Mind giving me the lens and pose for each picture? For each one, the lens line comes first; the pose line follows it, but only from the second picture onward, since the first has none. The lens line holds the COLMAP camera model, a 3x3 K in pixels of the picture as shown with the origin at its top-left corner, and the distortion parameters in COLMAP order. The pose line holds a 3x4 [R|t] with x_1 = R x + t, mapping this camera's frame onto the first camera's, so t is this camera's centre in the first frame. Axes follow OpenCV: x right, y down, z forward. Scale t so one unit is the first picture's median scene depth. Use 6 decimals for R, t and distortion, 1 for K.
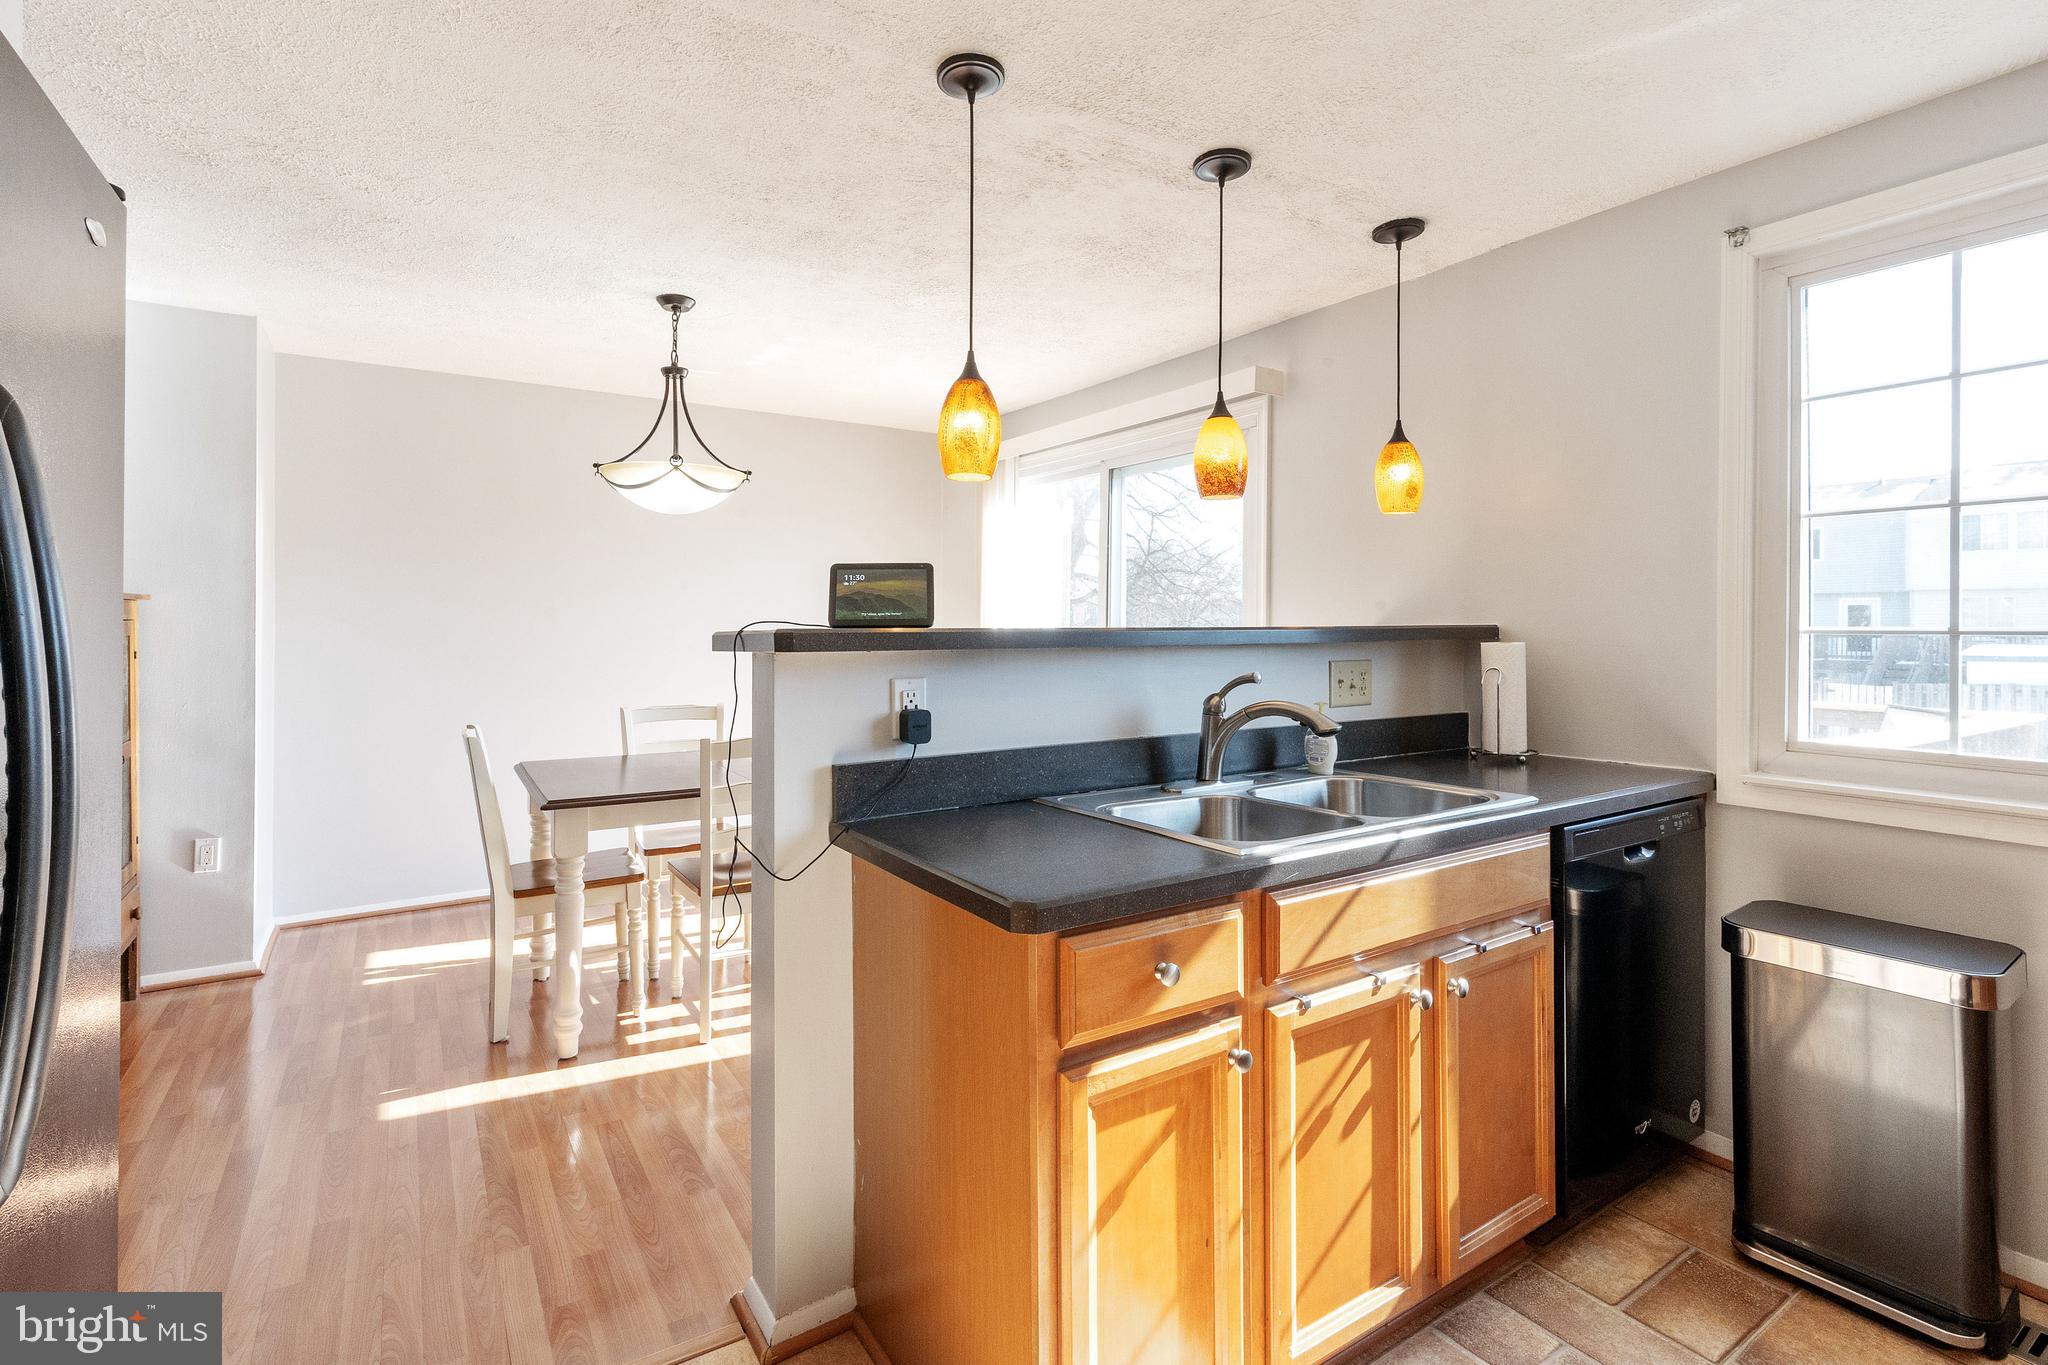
lens RADIAL K [[938.6, 0, 987.7], [0, 938.6, 626.7], [0, 0, 1]] dist [-0.006512, 0.002710]
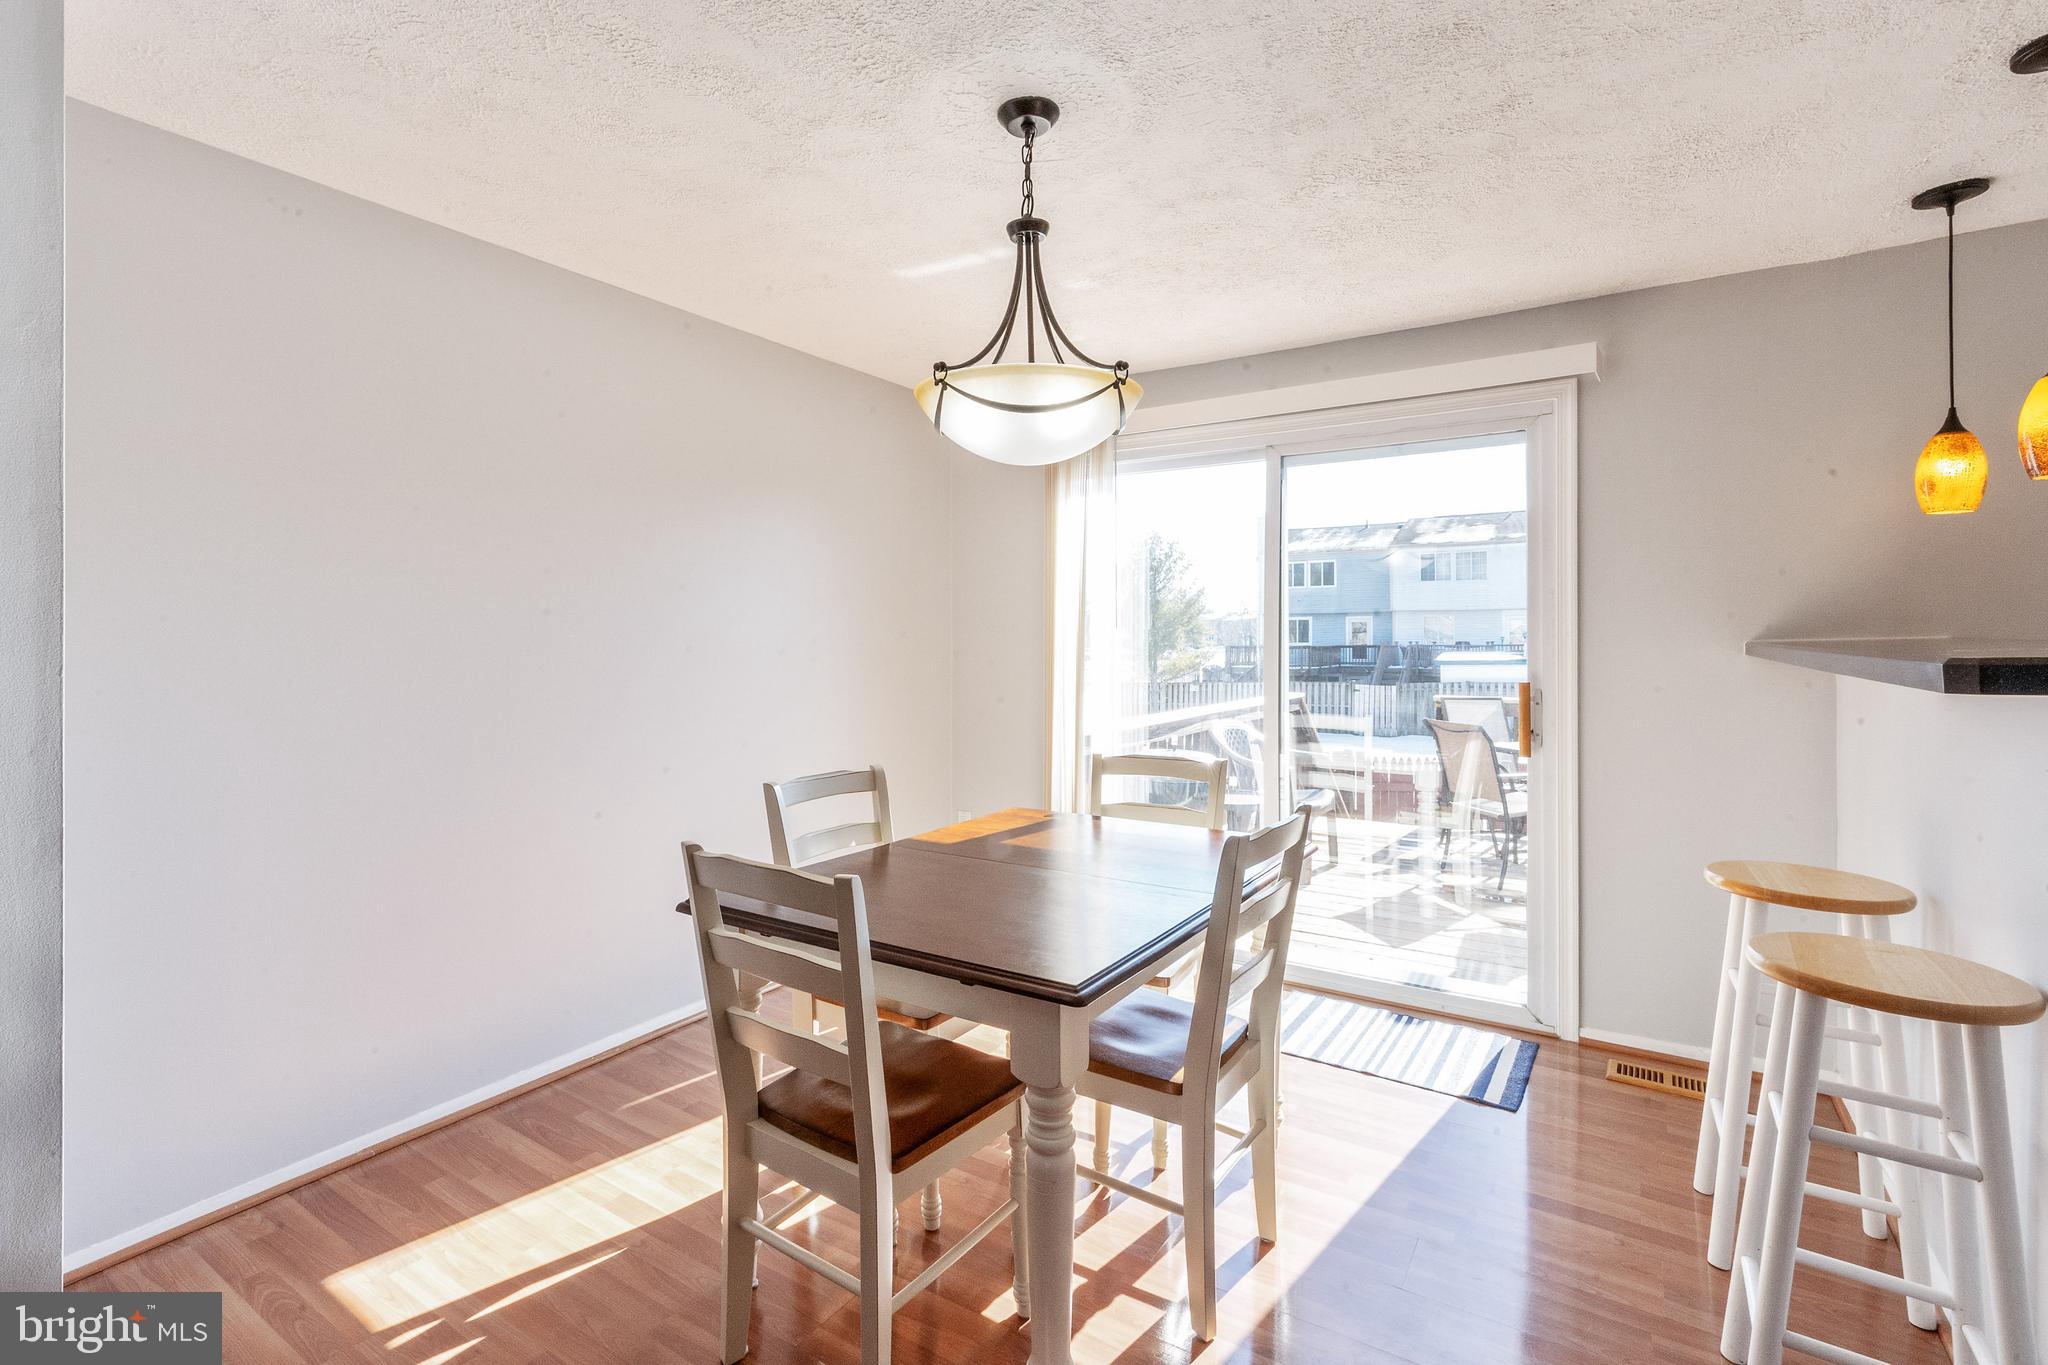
lens RADIAL K [[938.6, 0, 957.1], [0, 938.6, 638.3], [0, 0, 1]] dist [-0.006512, 0.002710]
pose [[0.910922, -0.006390, 0.412529, -0.788518], [0.009170, 0.999947, -0.004760, -0.005551], [-0.412477, 0.008119, 0.910932, 0.583959]]
